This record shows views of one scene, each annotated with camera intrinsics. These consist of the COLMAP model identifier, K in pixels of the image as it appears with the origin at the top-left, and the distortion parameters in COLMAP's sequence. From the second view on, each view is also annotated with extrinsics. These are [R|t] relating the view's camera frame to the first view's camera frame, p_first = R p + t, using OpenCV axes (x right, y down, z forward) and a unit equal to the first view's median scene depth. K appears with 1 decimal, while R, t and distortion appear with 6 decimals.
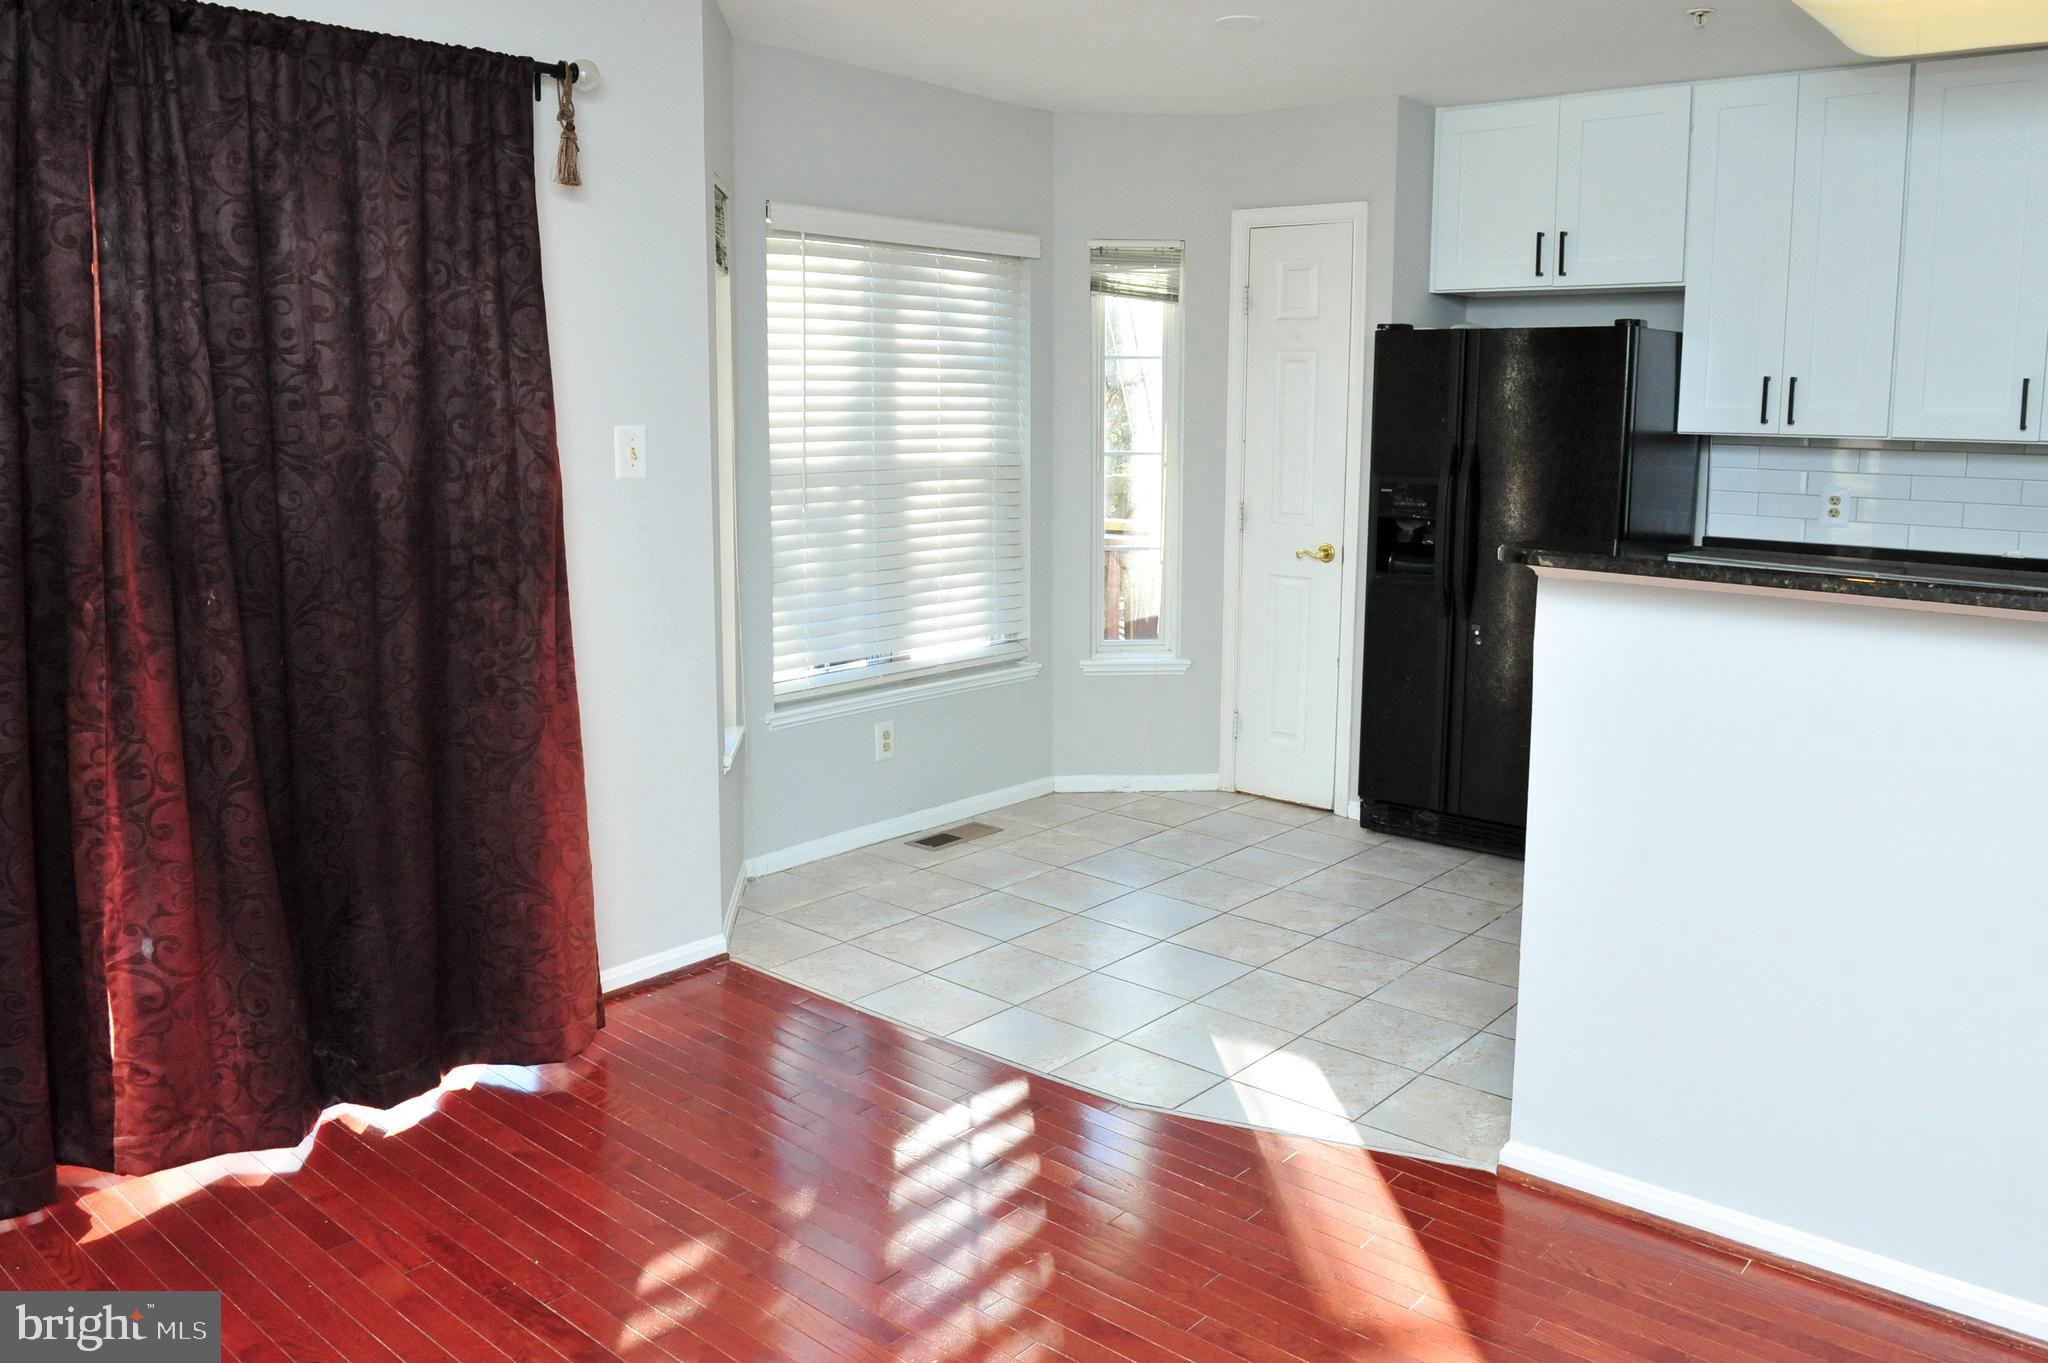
lens RADIAL K [[1534.8, 0, 1084.3], [0, 1534.8, 671.0], [0, 0, 1]] dist [-0.057783, 0.000228]
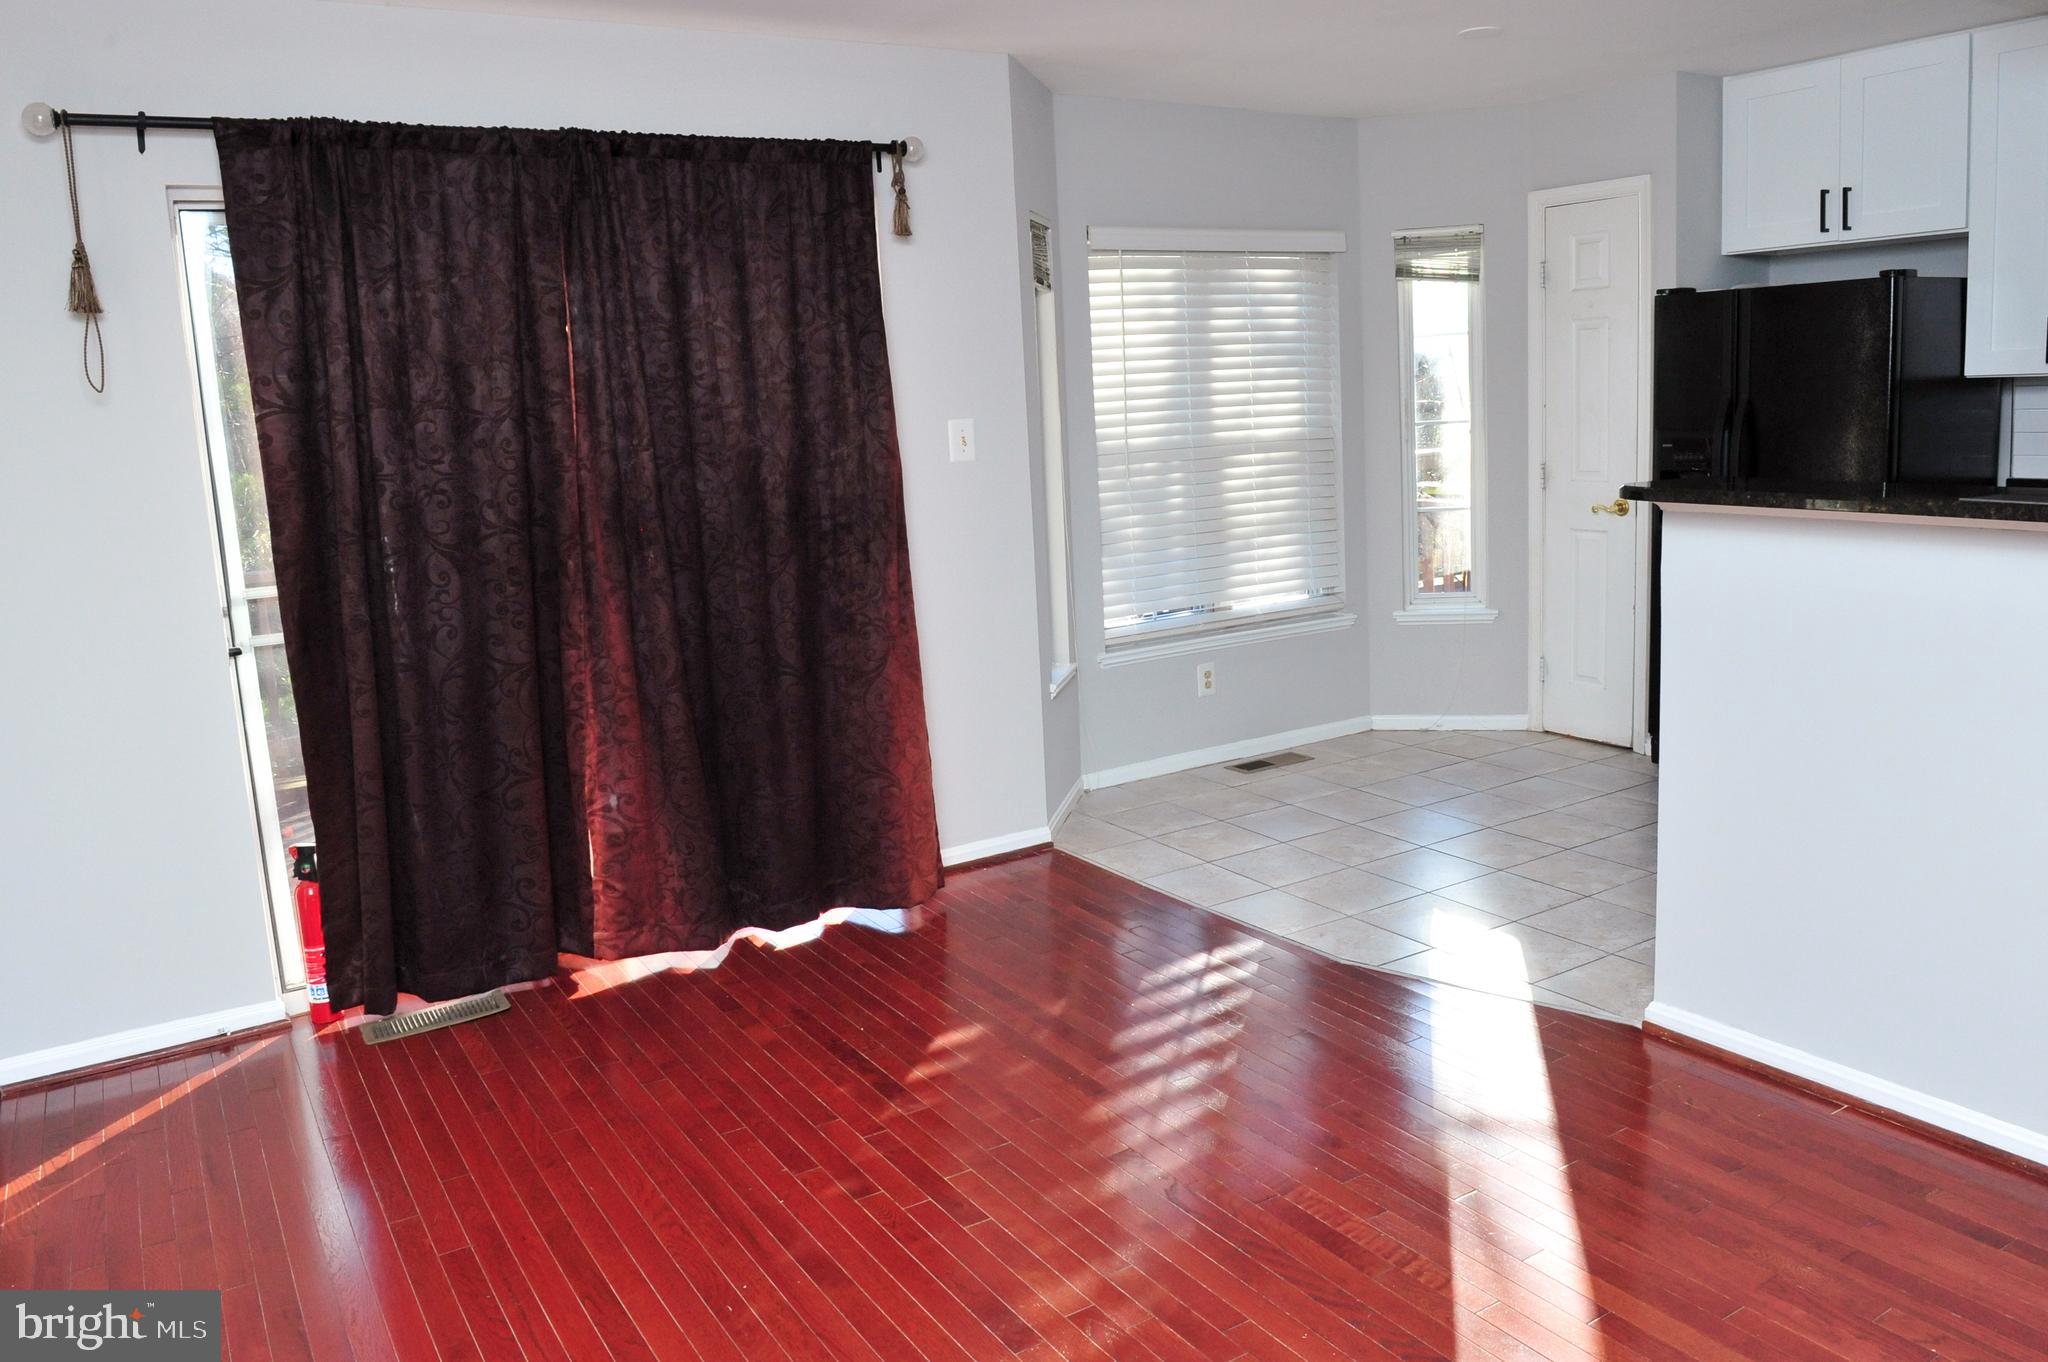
lens RADIAL K [[1392.1, 0, 1029.0], [0, 1392.1, 683.4], [0, 0, 1]] dist [-0.050776, -0.002598]
pose [[0.955548, 0.001889, -0.294831, 0.118901], [0.008722, 0.999361, 0.034671, 0.023682], [0.294708, -0.035702, 0.954920, -0.119880]]
